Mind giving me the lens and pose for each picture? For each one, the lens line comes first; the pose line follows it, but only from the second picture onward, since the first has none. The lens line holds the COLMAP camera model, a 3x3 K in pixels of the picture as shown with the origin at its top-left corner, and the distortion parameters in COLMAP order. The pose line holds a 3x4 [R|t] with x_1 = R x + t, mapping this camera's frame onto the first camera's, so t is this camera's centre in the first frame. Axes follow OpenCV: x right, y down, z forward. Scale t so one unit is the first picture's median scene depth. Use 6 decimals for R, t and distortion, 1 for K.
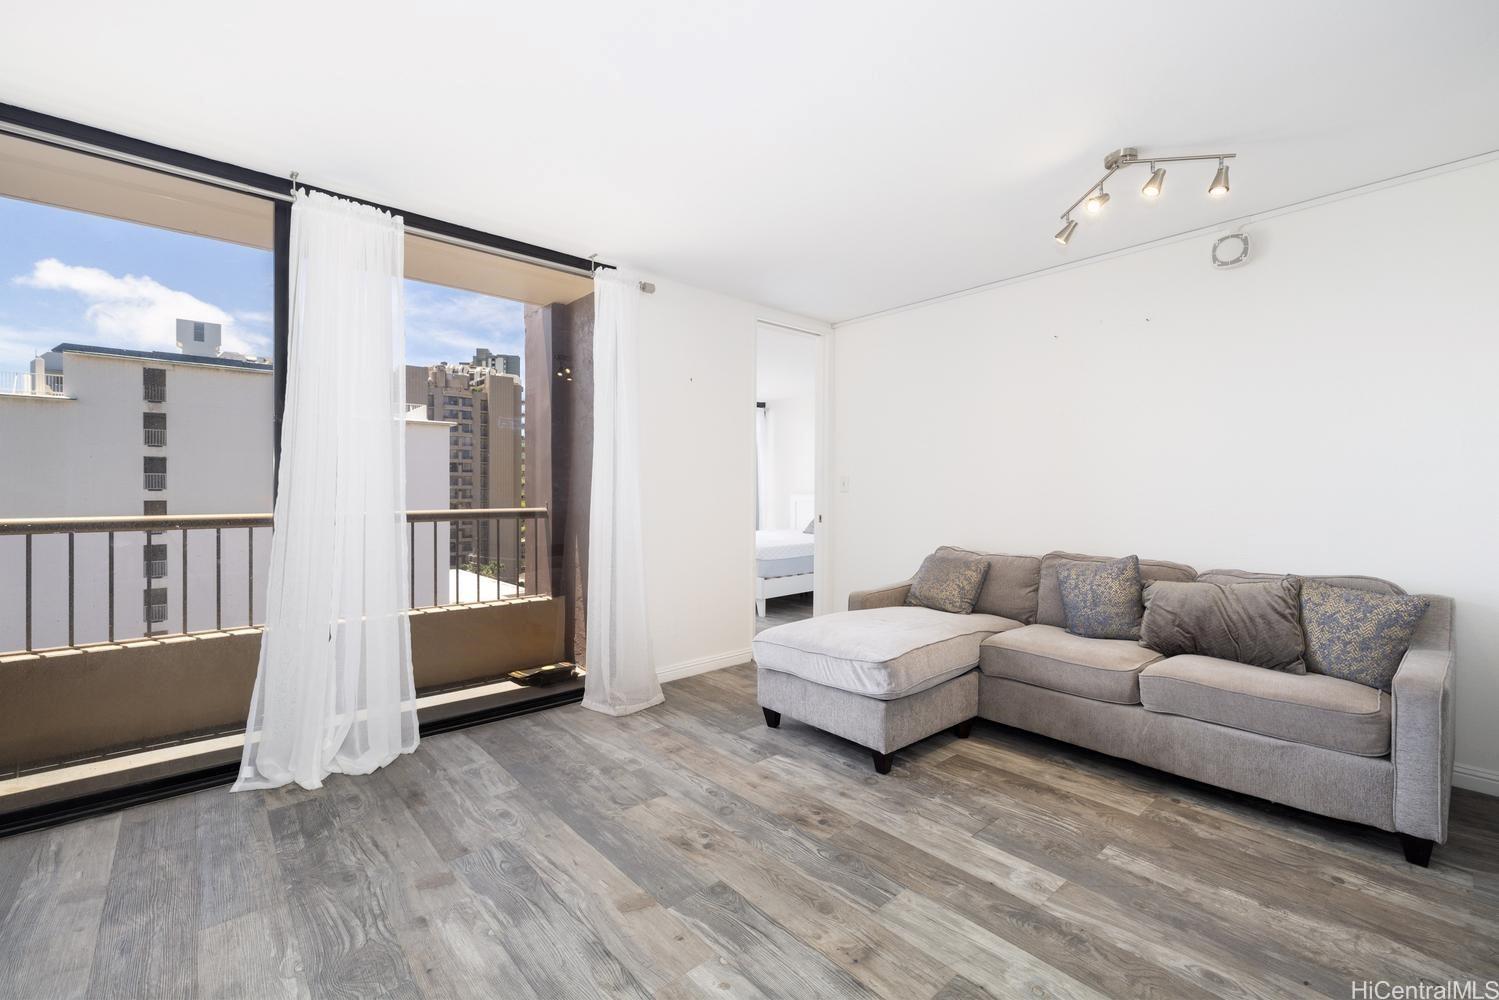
lens RADIAL K [[630.9, 0, 734.0], [0, 630.9, 499.3], [0, 0, 1]] dist [-0.000122, 0.000192]
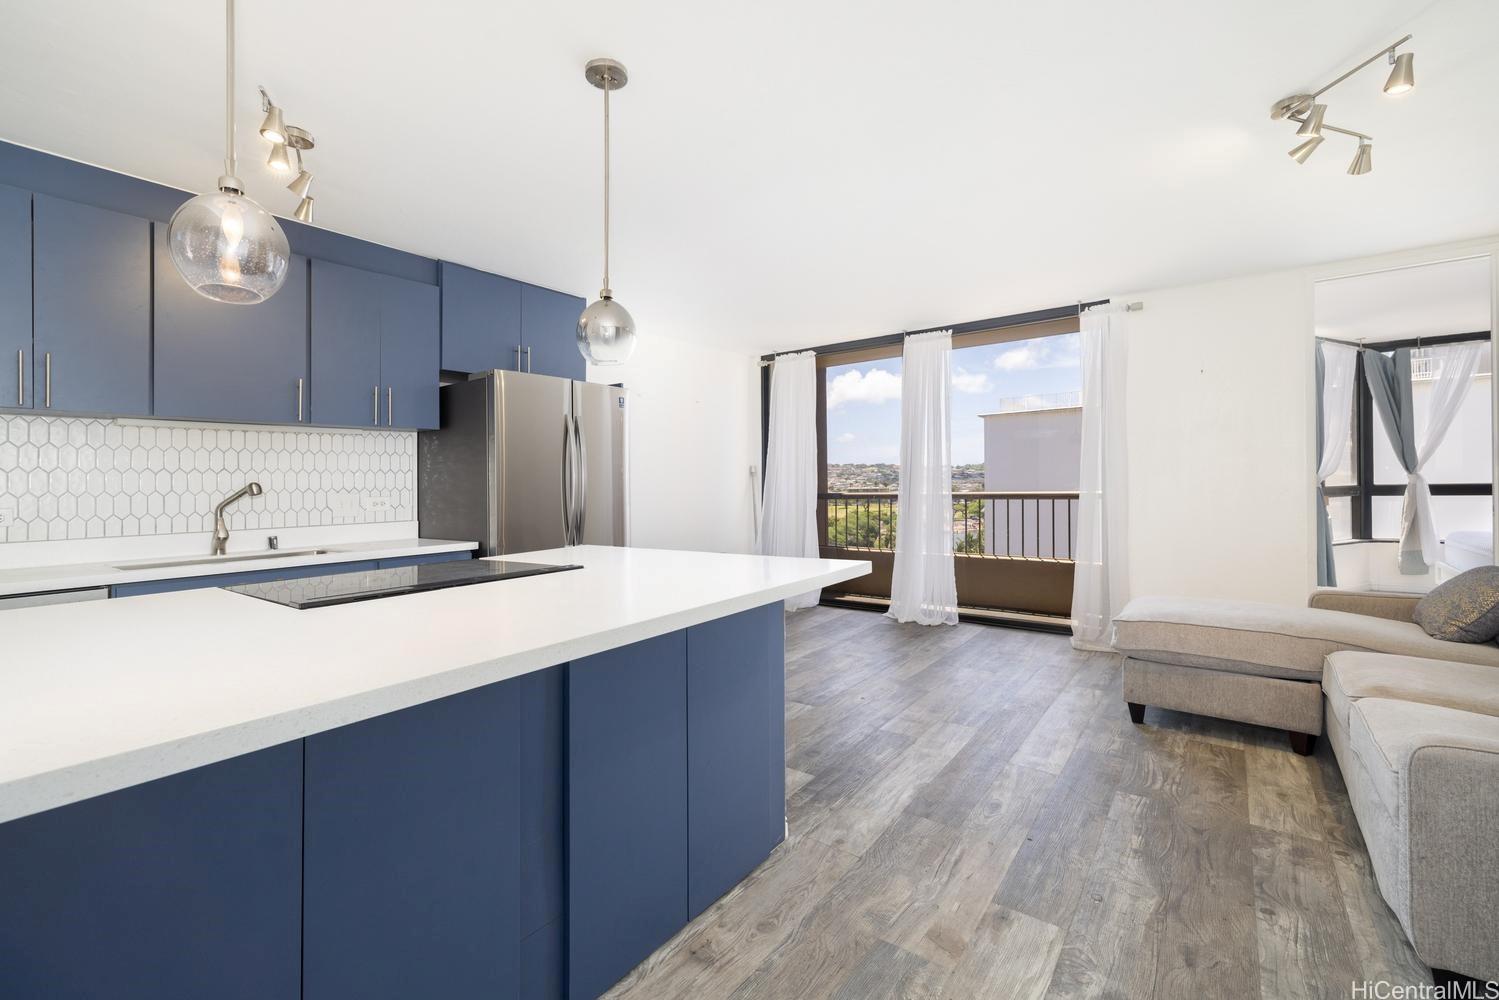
lens RADIAL K [[630.8, 0, 768.0], [0, 630.8, 475.7], [0, 0, 1]] dist [0.000472, 0.000094]
pose [[0.237991, -0.011621, -0.971198, 1.429500], [0.007124, 0.999922, -0.010219, -0.016929], [0.971241, -0.004487, 0.238055, 0.075546]]
